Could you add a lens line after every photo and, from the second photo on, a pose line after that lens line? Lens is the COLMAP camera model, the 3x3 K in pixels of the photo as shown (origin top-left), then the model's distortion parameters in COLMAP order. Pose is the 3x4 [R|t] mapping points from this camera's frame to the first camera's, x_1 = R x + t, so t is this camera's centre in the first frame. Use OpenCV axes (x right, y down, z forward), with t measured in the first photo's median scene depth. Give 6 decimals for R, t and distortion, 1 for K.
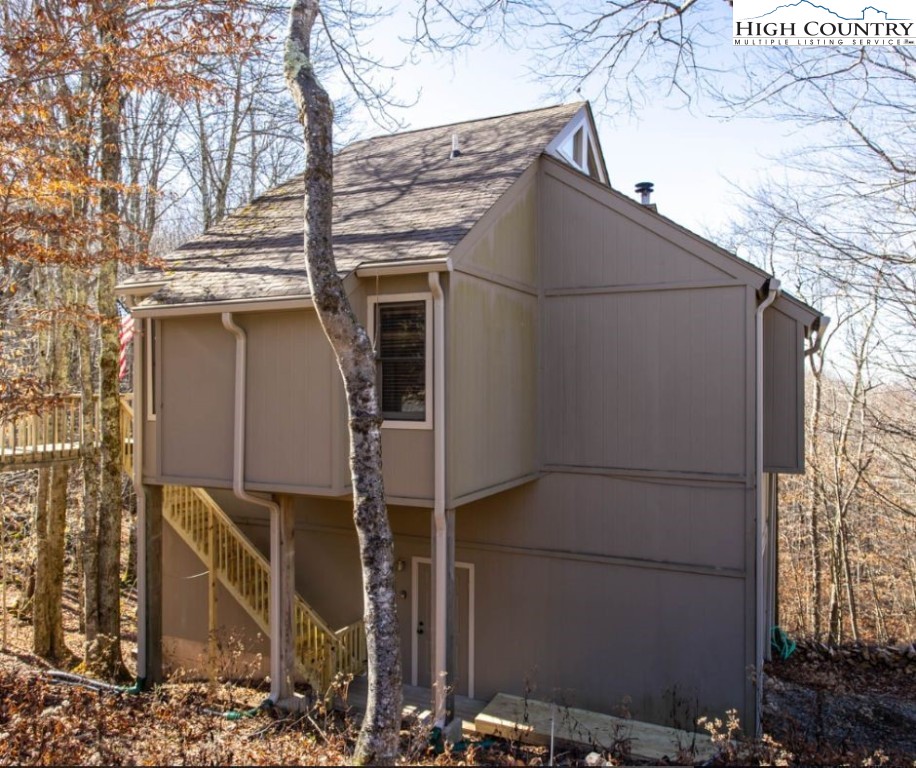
lens RADIAL K [[712.6, 0, 458.0], [0, 712.6, 384.0], [0, 0, 1]] dist [-0.001686, 0.000578]
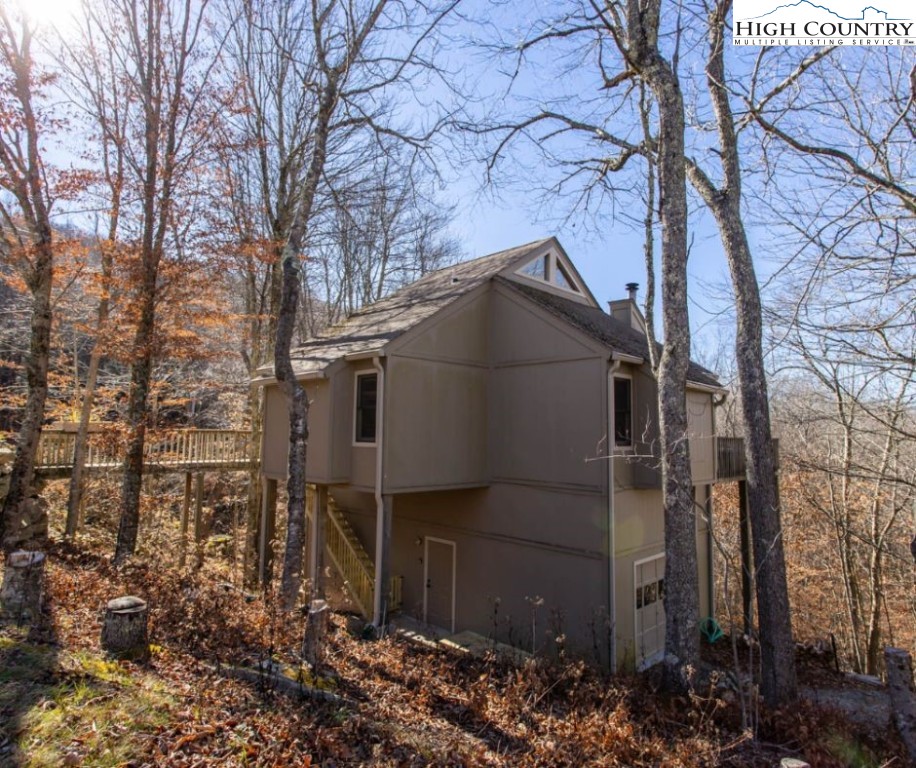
lens RADIAL K [[560.7, 0, 458.0], [0, 560.7, 384.0], [0, 0, 1]] dist [-0.000753, 0.000811]
pose [[0.945118, -0.017583, -0.326256, 0.472582], [-0.013105, 0.995707, -0.091625, 0.026184], [0.326467, 0.090872, 0.940830, -0.181810]]
